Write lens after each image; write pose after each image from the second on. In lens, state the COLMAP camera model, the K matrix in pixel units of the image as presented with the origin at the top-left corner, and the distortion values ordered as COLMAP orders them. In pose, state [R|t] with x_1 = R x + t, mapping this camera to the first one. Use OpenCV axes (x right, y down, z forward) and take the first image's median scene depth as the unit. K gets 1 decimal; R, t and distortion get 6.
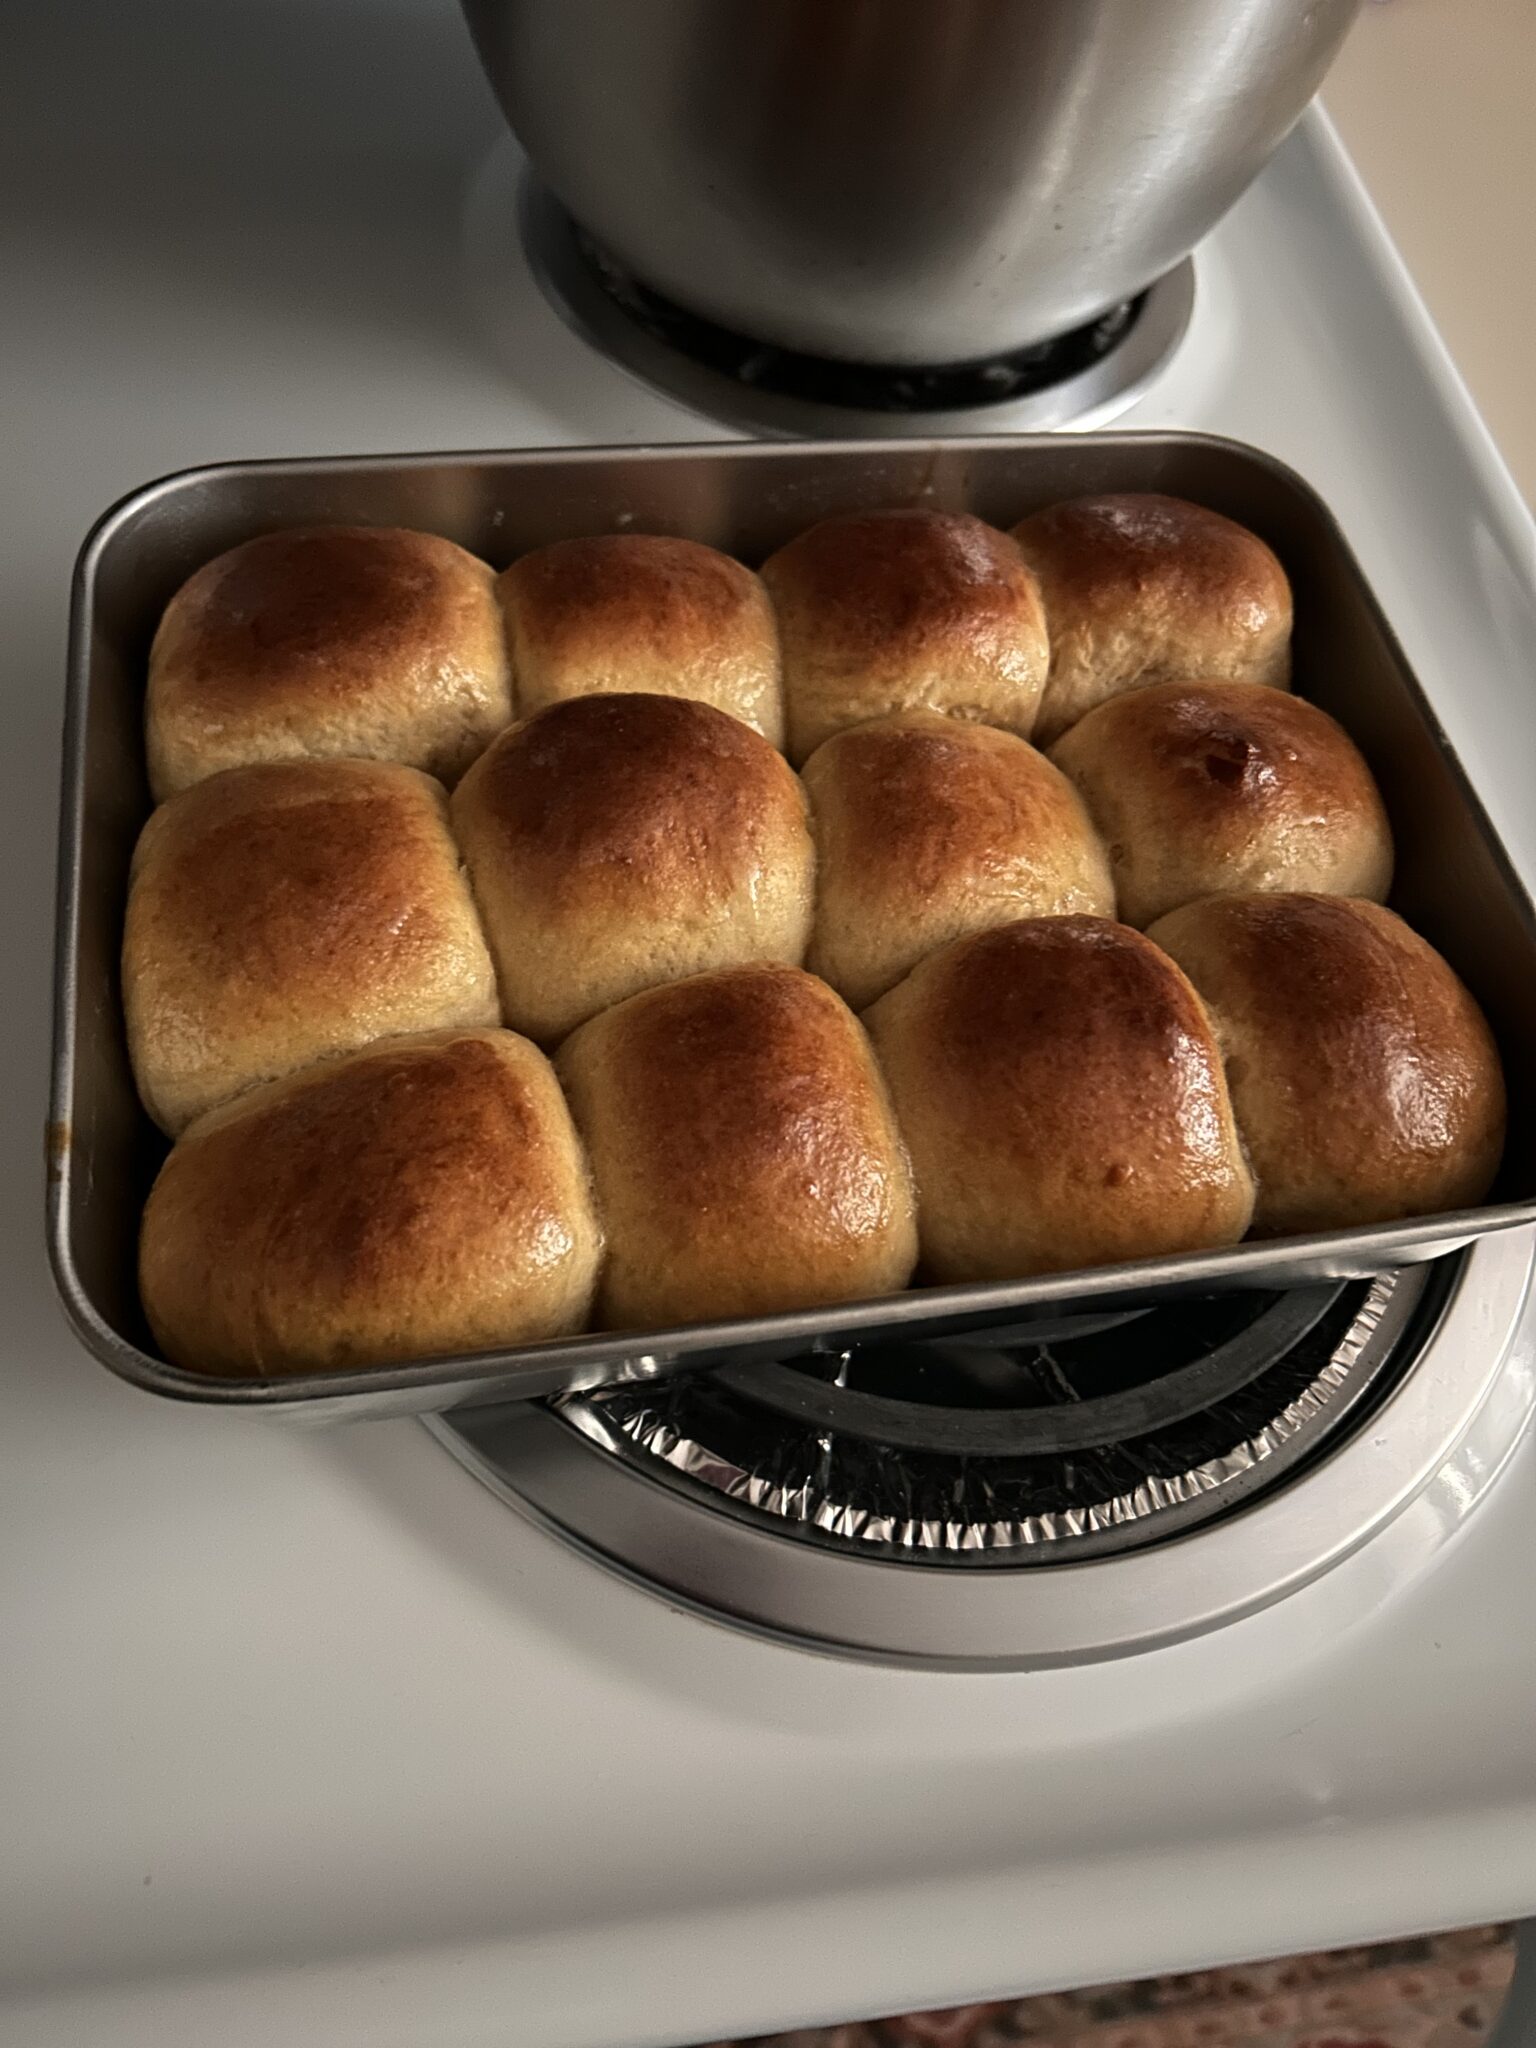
lens RADIAL K [[1542.0, 0, 766.0], [0, 1542.0, 1029.9], [0, 0, 1]] dist [-0.009089, -0.042633]
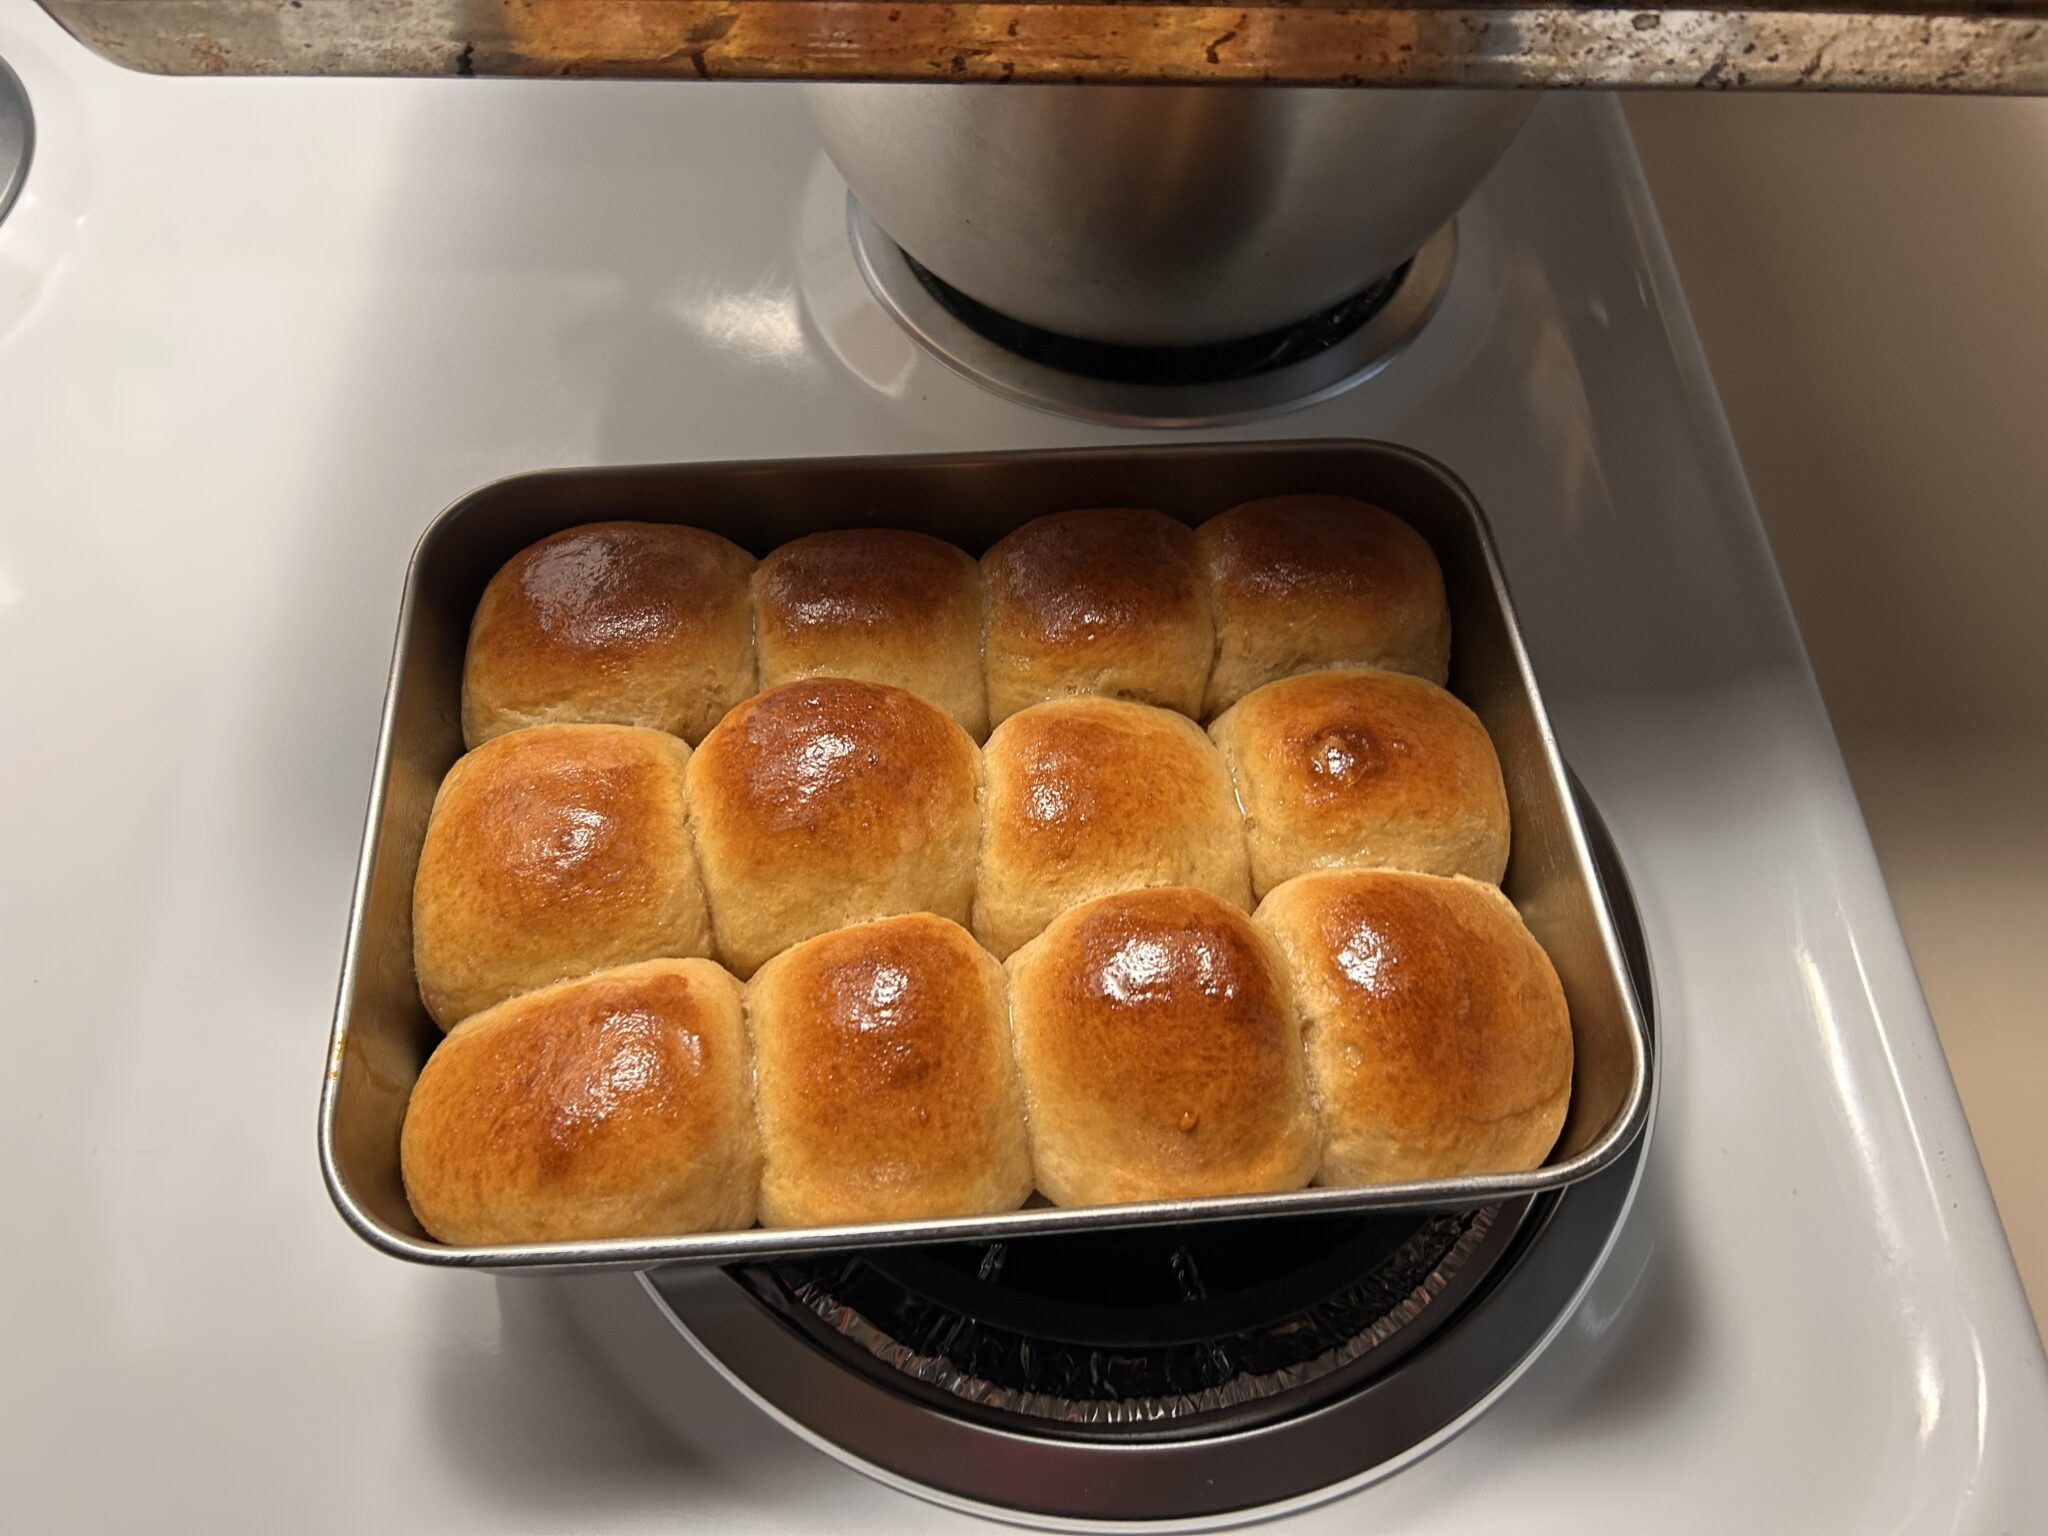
lens RADIAL K [[1542.0, 0, 1046.9], [0, 1542.0, 750.3], [0, 0, 1]] dist [-0.009089, -0.042633]
pose [[0.991814, 0.043046, -0.120215, 0.229759], [-0.047643, 0.998229, -0.035634, -0.131871], [0.118469, 0.041070, 0.992108, -0.186276]]
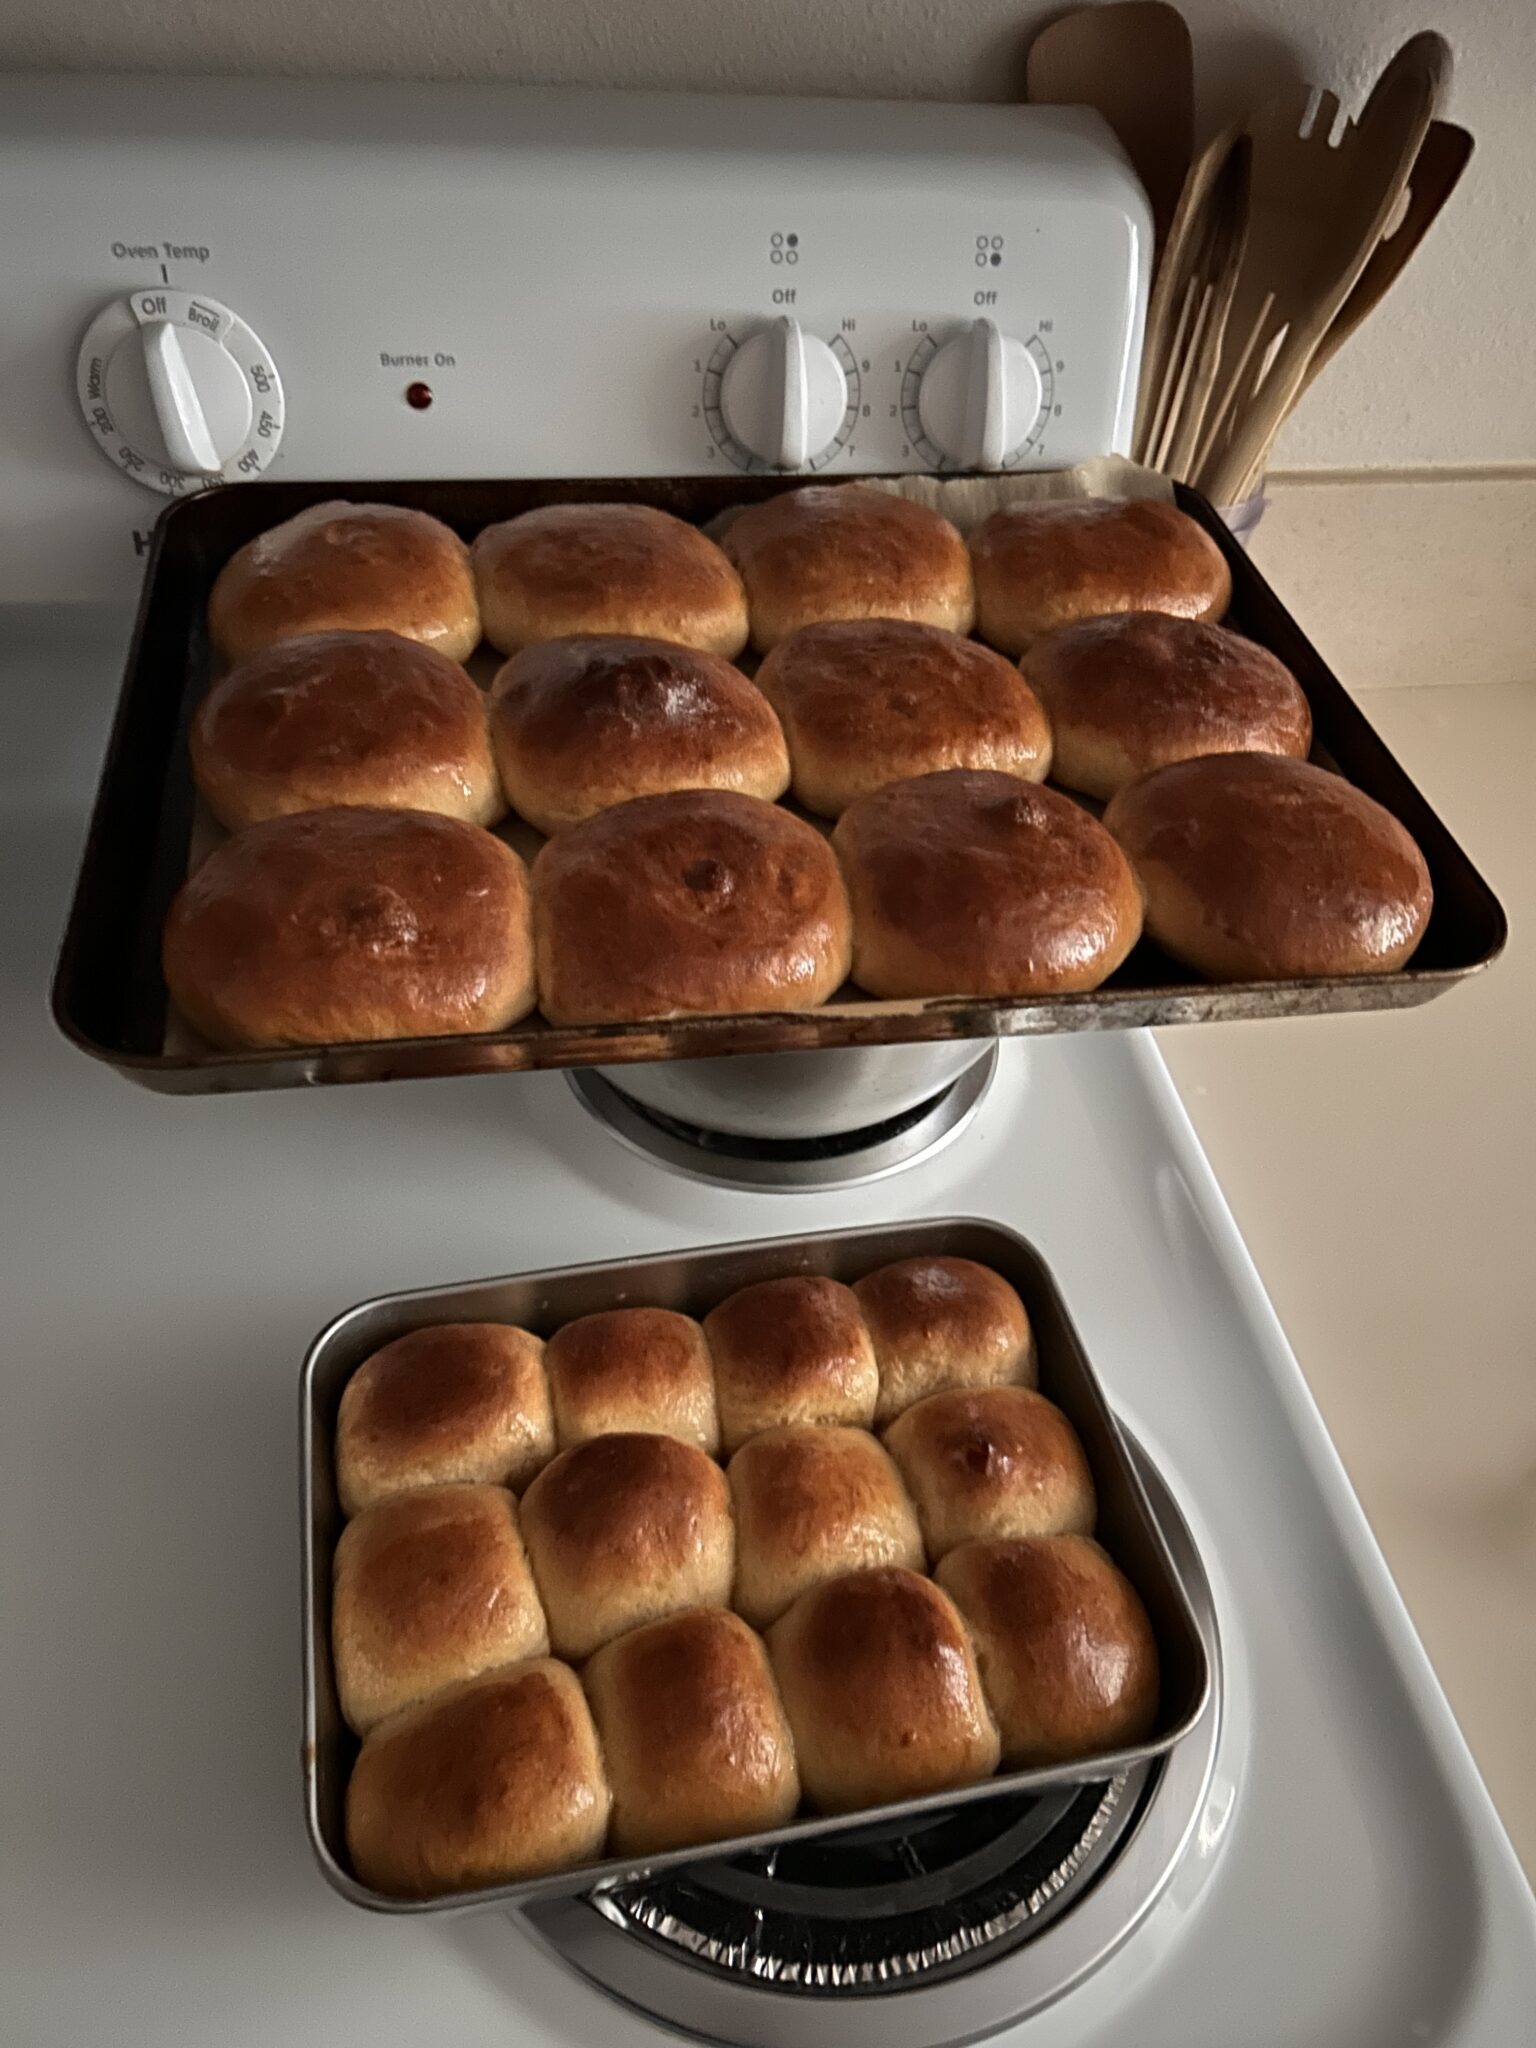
lens RADIAL K [[1542.0, 0, 780.4], [0, 1542.0, 978.9], [0, 0, 1]] dist [-0.009089, -0.042633]
pose [[0.998465, -0.054806, -0.008011, 0.132334], [0.050769, 0.963397, -0.263227, -0.256501], [0.022144, 0.262417, 0.964701, -0.807261]]
